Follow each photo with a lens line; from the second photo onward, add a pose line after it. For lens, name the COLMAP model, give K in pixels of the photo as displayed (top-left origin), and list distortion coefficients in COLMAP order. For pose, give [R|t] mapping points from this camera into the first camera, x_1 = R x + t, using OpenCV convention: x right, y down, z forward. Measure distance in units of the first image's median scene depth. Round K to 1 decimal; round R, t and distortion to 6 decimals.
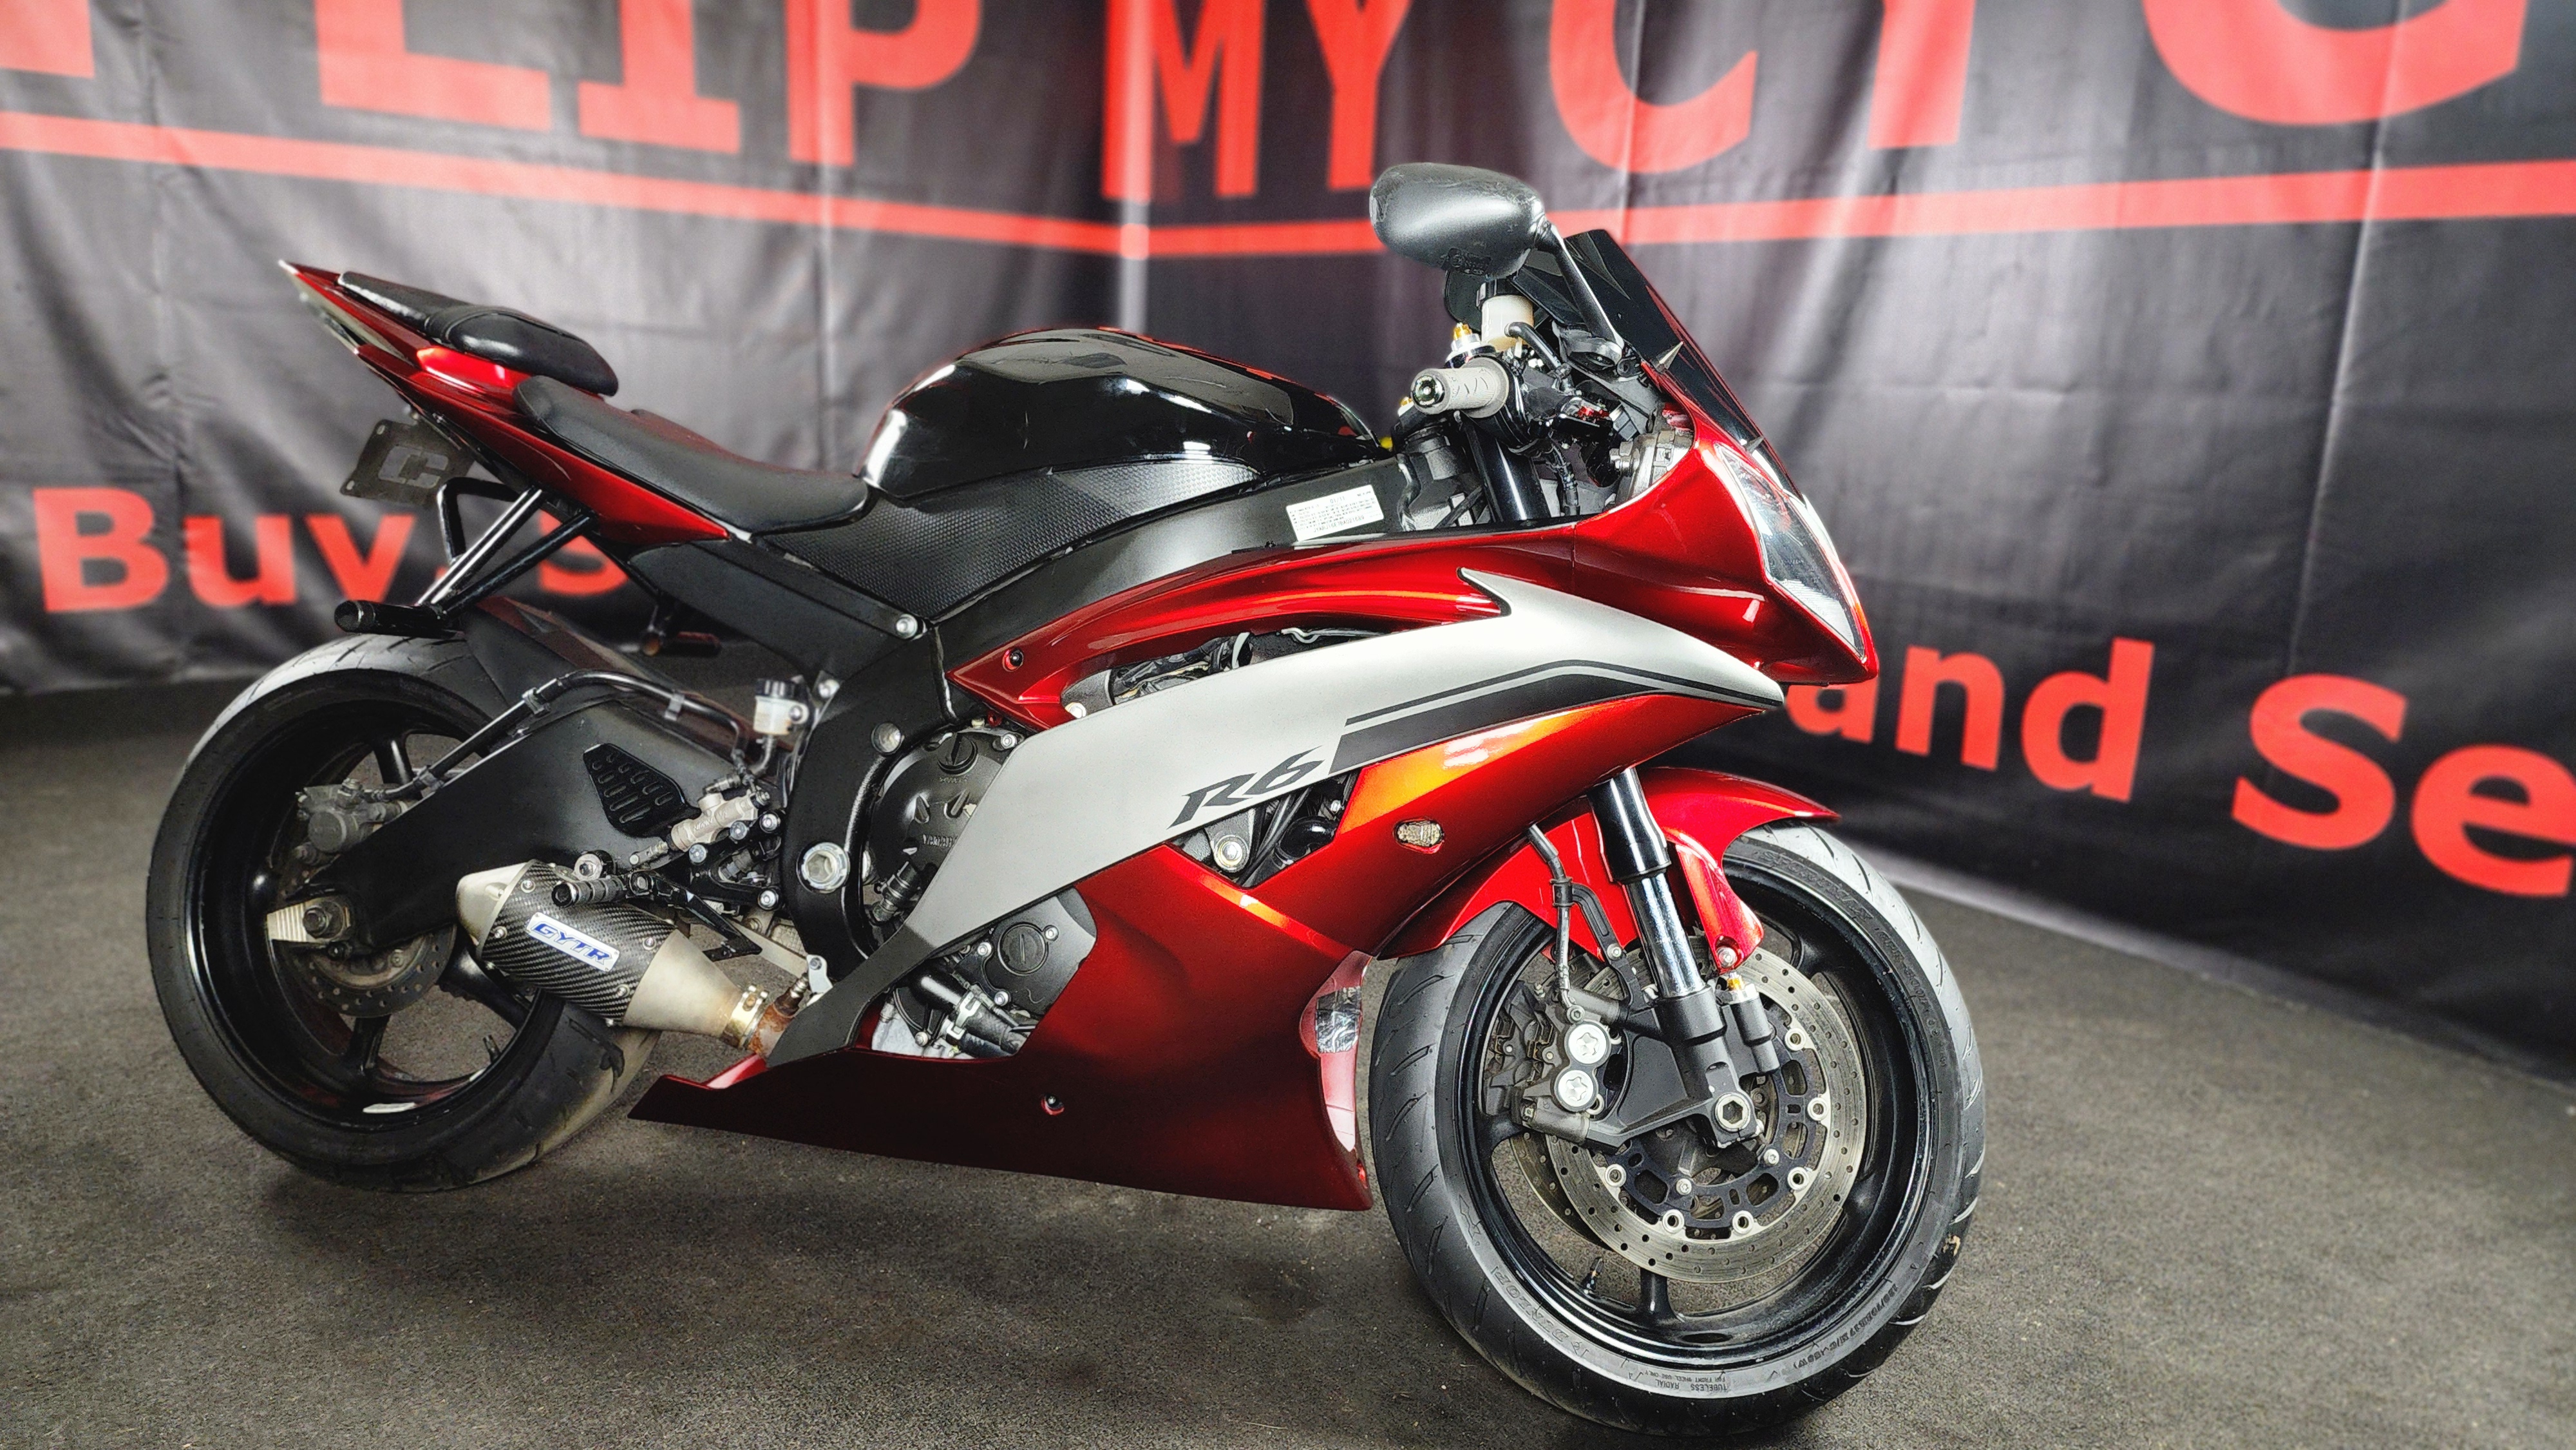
lens RADIAL K [[1690.3, 0, 1298.1], [0, 1690.3, 741.4], [0, 0, 1]] dist [0.080169, -0.061548]
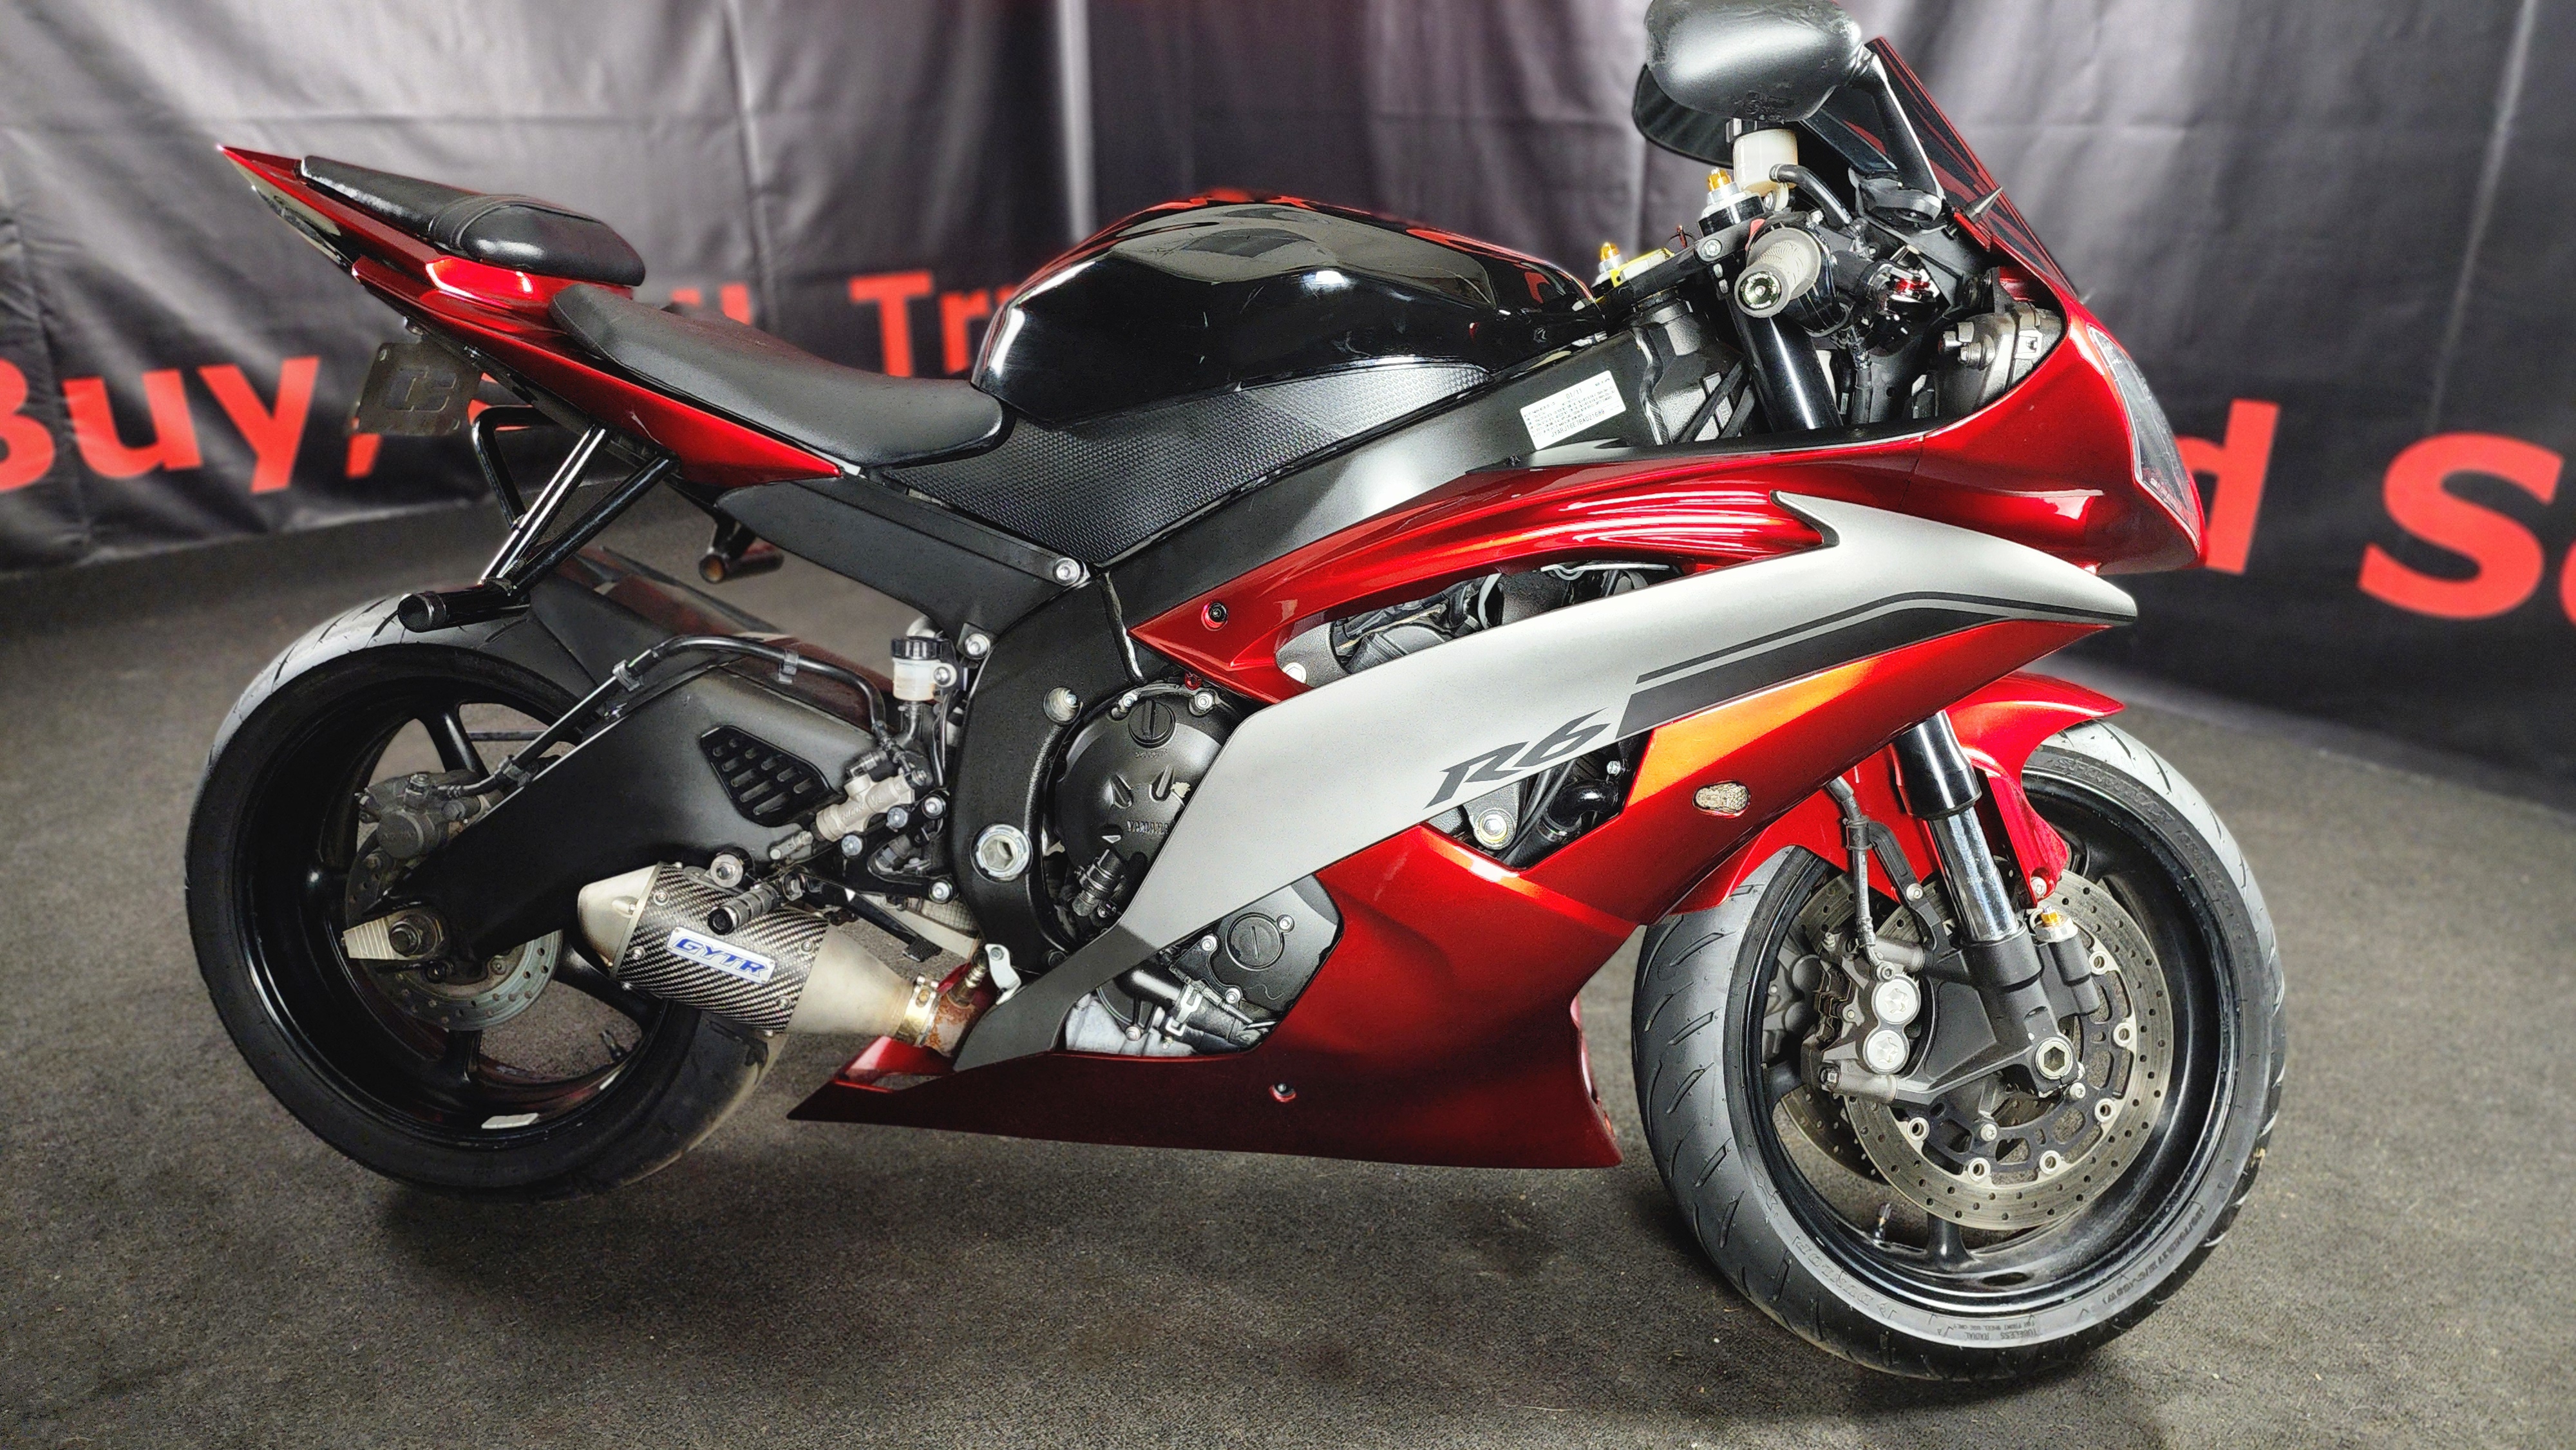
lens RADIAL K [[1690.3, 0, 1298.1], [0, 1690.3, 741.4], [0, 0, 1]] dist [0.080169, -0.061548]
pose [[0.995932, -0.076444, 0.047713, -0.160085], [0.067810, 0.984479, 0.161874, -0.112685], [-0.059346, -0.157980, 0.985657, 0.132451]]
